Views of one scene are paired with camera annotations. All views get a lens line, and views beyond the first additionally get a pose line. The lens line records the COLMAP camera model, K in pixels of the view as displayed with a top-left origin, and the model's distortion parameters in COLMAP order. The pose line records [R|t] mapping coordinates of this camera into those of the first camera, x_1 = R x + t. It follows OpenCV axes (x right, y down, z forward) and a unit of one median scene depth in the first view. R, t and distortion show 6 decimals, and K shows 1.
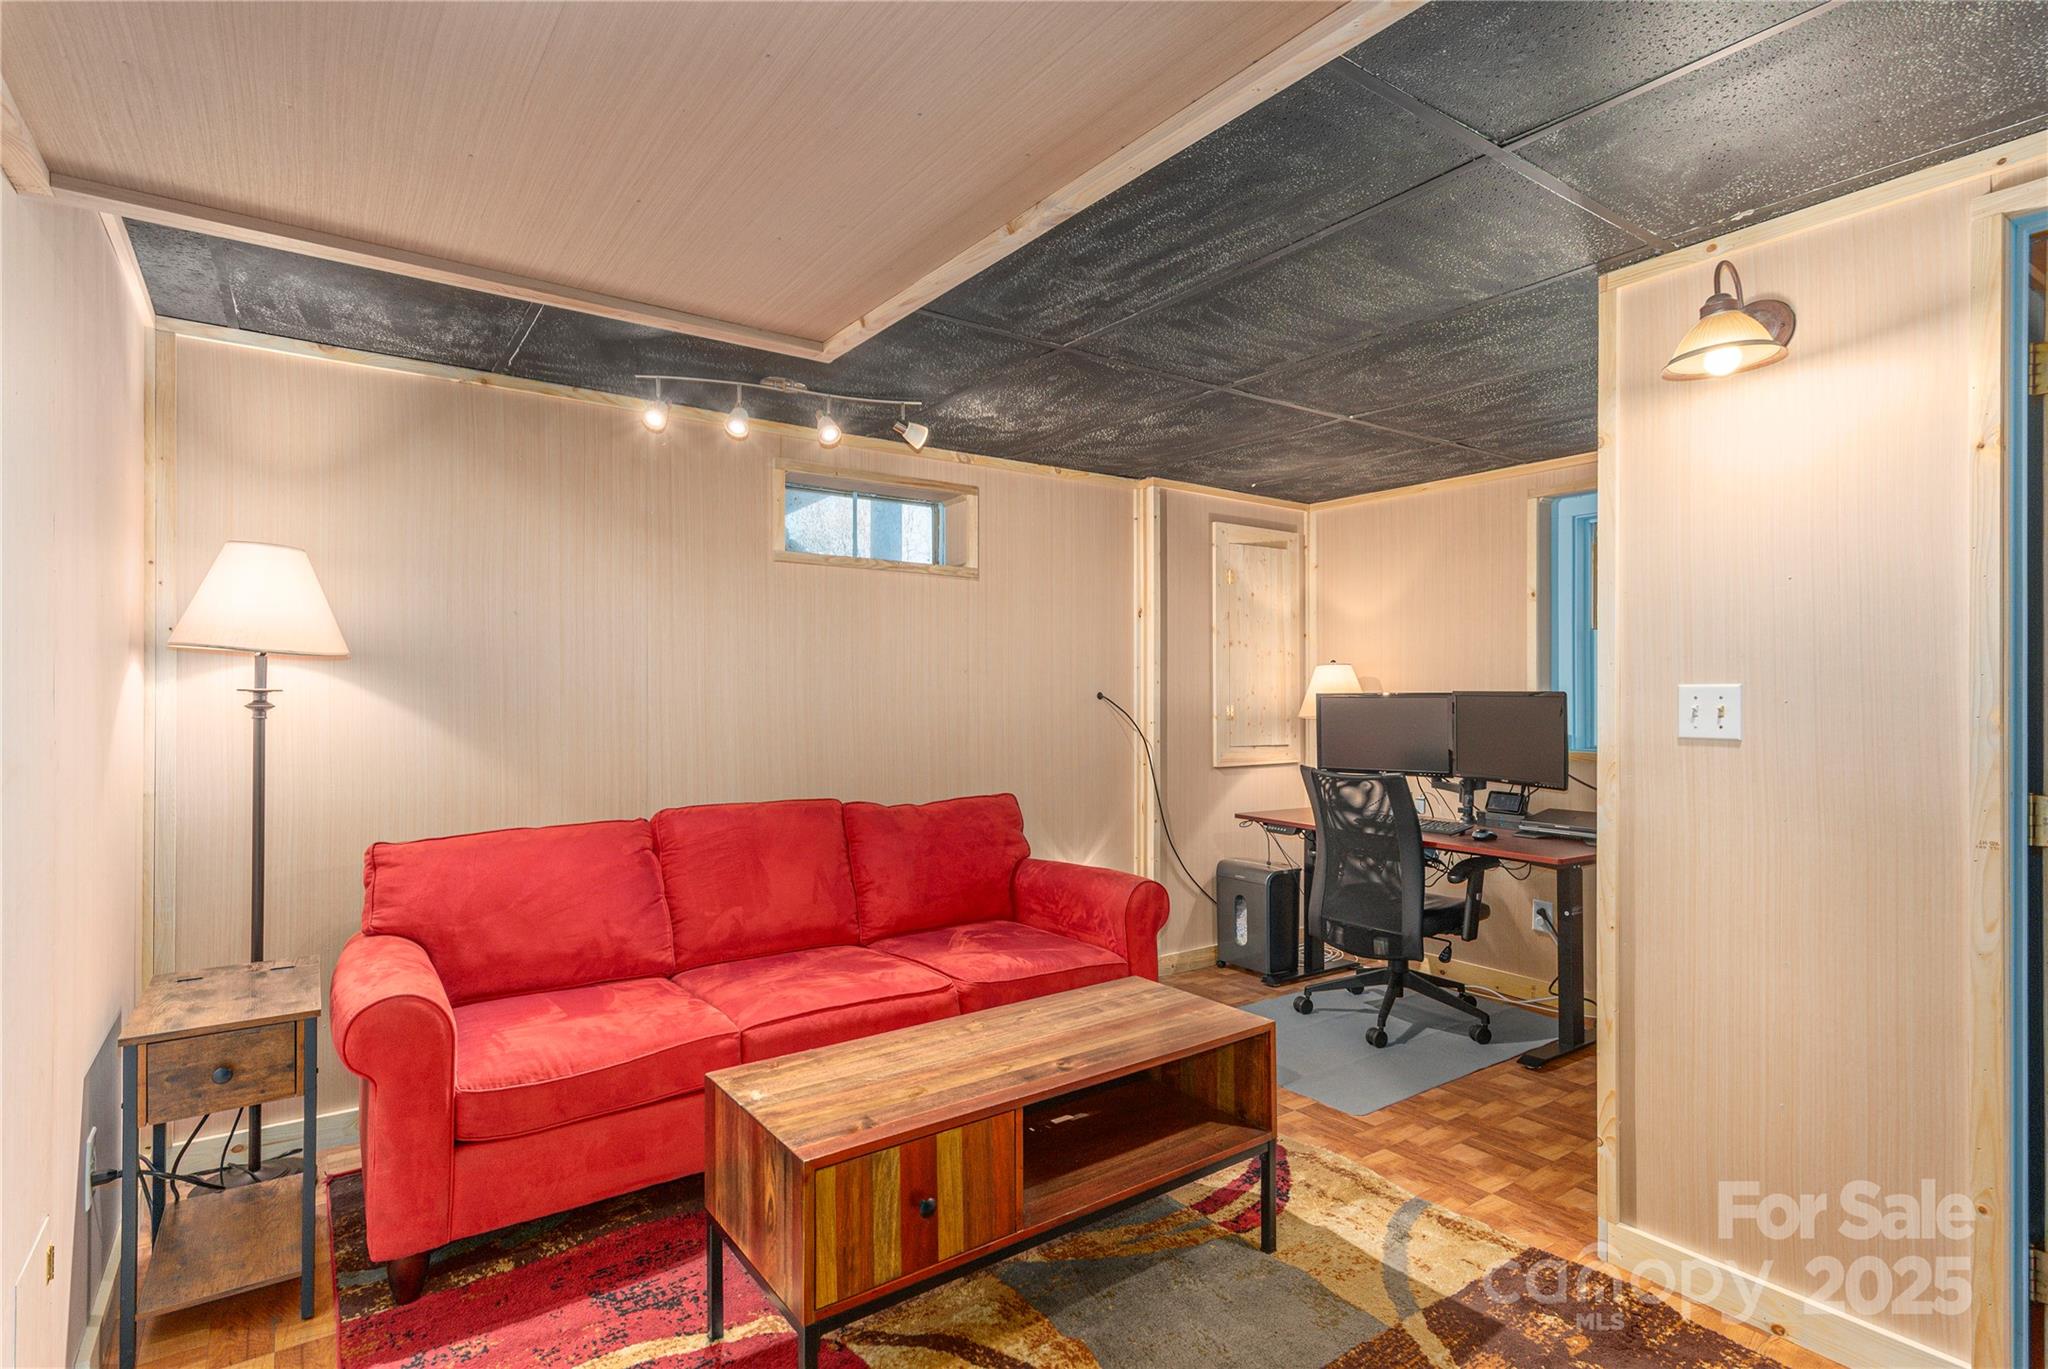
lens RADIAL K [[1006.6, 0, 1023.0], [0, 1006.6, 689.2], [0, 0, 1]] dist [0.011499, 0.000282]
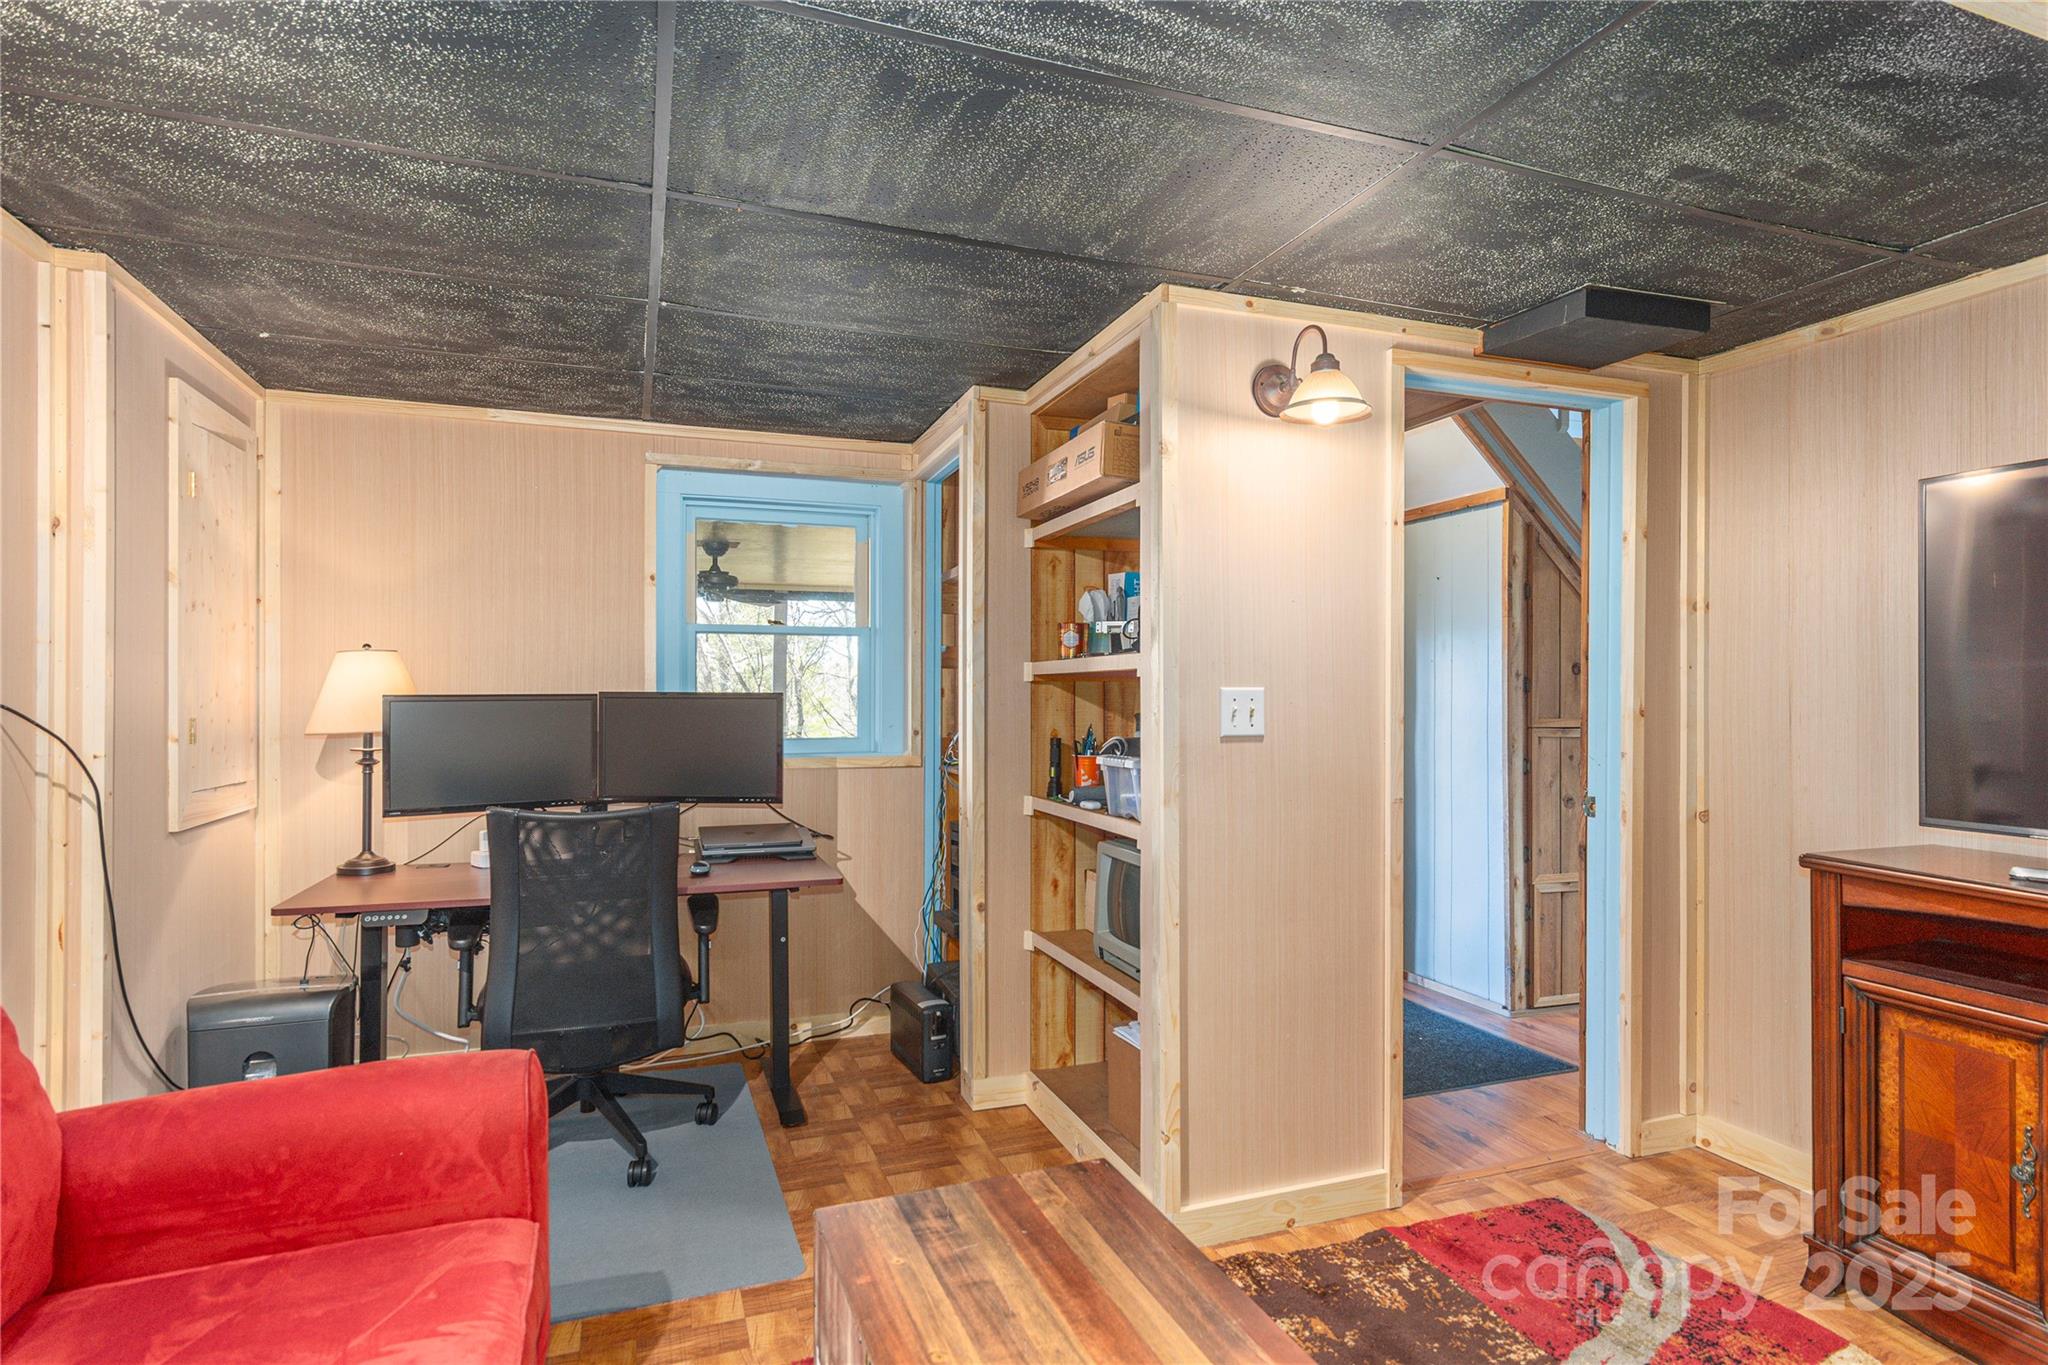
lens RADIAL K [[1050.7, 0, 1024.4], [0, 1050.7, 686.7], [0, 0, 1]] dist [-0.000555, -0.000203]
pose [[0.266310, 0.003719, 0.963880, -0.339580], [-0.004268, 0.999987, -0.002679, -0.001108], [-0.963878, -0.003400, 0.266322, 0.606236]]
